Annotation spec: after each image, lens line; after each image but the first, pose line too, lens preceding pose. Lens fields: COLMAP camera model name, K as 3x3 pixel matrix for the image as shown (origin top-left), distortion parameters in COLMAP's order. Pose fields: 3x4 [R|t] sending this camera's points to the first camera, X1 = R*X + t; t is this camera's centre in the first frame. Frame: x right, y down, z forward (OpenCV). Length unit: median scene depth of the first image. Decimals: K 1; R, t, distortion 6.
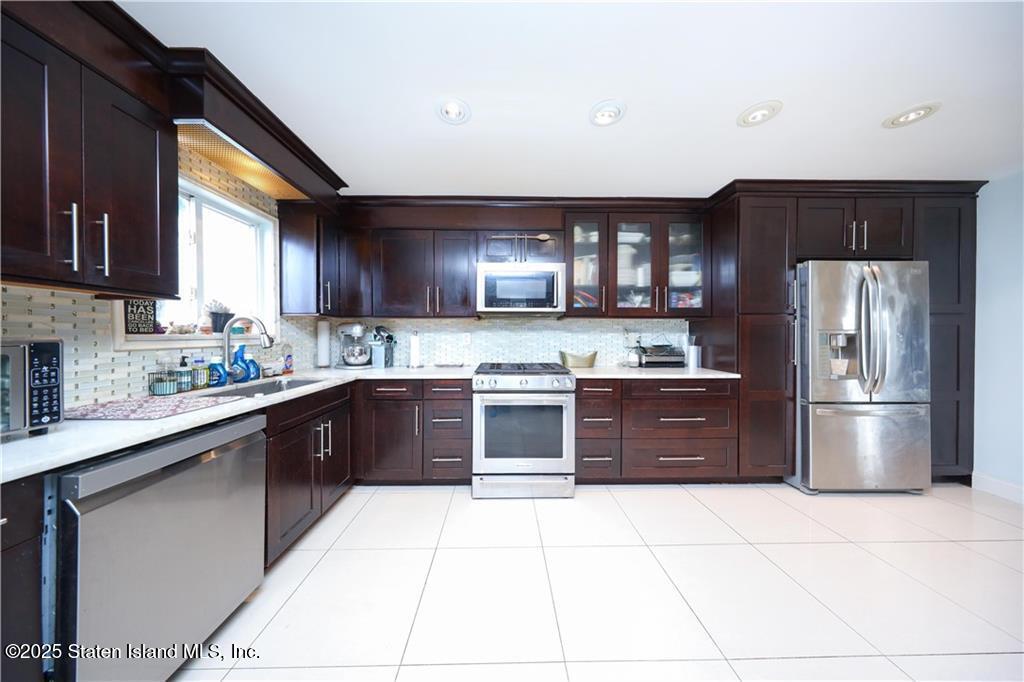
lens RADIAL K [[297.0, 0, 508.5], [0, 297.0, 335.5], [0, 0, 1]] dist [0.000707, 0.000024]
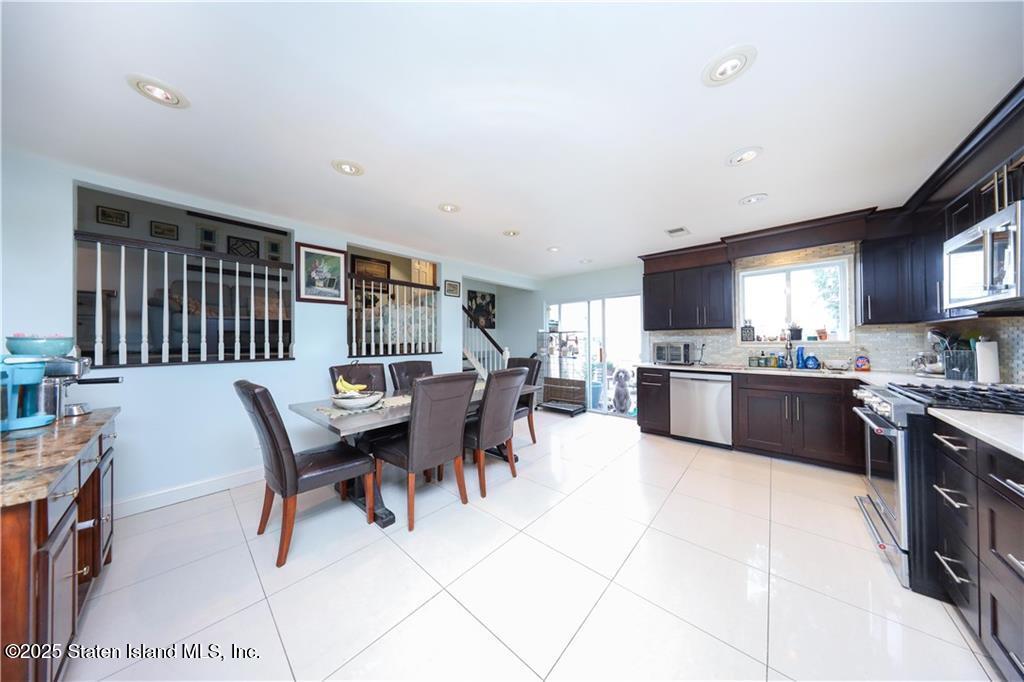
lens RADIAL K [[297.0, 0, 514.8], [0, 297.0, 338.8], [0, 0, 1]] dist [0.000707, 0.000024]
pose [[-0.674183, -0.001404, -0.738563, 1.766026], [0.002142, 0.999990, -0.003856, -0.016683], [0.738561, -0.004182, -0.674174, 1.131140]]
